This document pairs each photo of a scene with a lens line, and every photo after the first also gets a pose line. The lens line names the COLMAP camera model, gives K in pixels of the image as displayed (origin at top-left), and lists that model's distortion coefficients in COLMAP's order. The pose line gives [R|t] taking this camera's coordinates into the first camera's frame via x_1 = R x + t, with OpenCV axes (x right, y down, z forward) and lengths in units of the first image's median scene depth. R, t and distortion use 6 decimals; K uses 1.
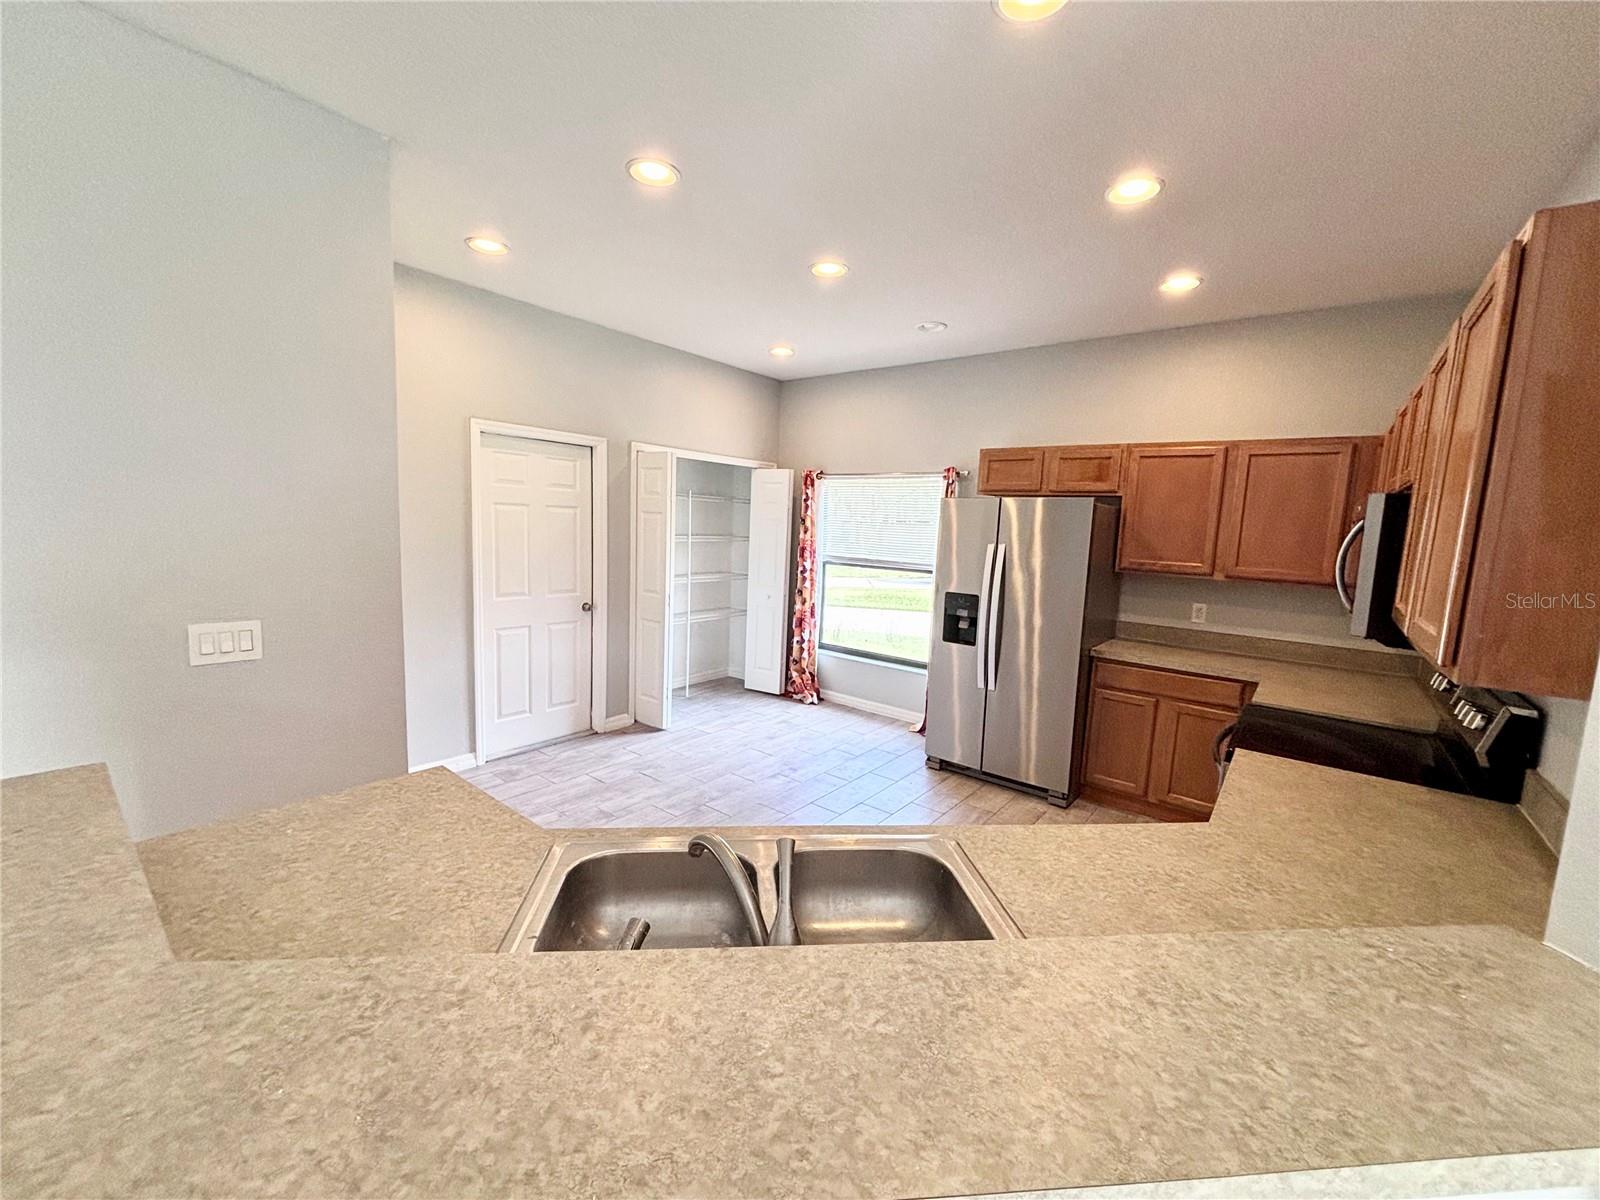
lens RADIAL K [[644.6, 0, 797.7], [0, 644.6, 600.1], [0, 0, 1]] dist [-0.001770, -0.000178]
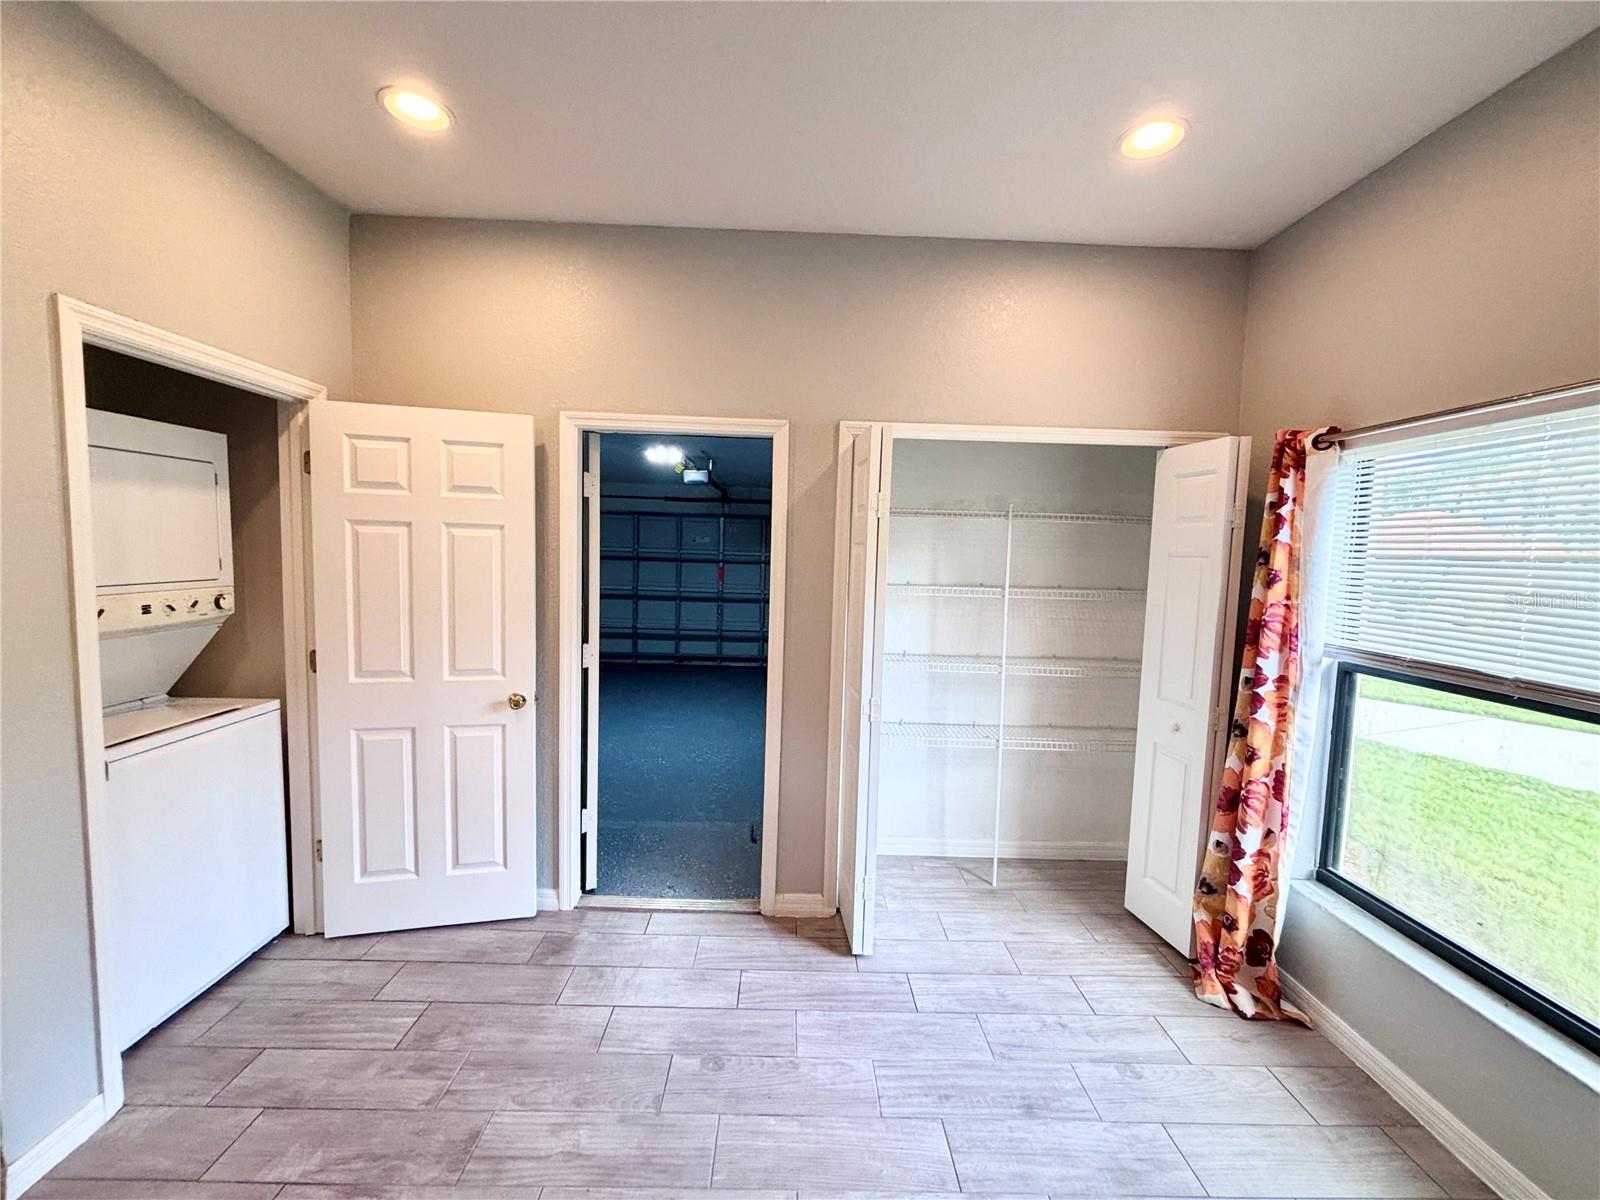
lens RADIAL K [[642.0, 0, 797.2], [0, 642.0, 594.5], [0, 0, 1]] dist [-0.000251, -0.000030]
pose [[0.631117, 0.025567, -0.775266, 0.136730], [-0.095291, 0.994442, -0.044777, -0.052991], [0.769813, 0.102135, 0.630045, 0.522215]]
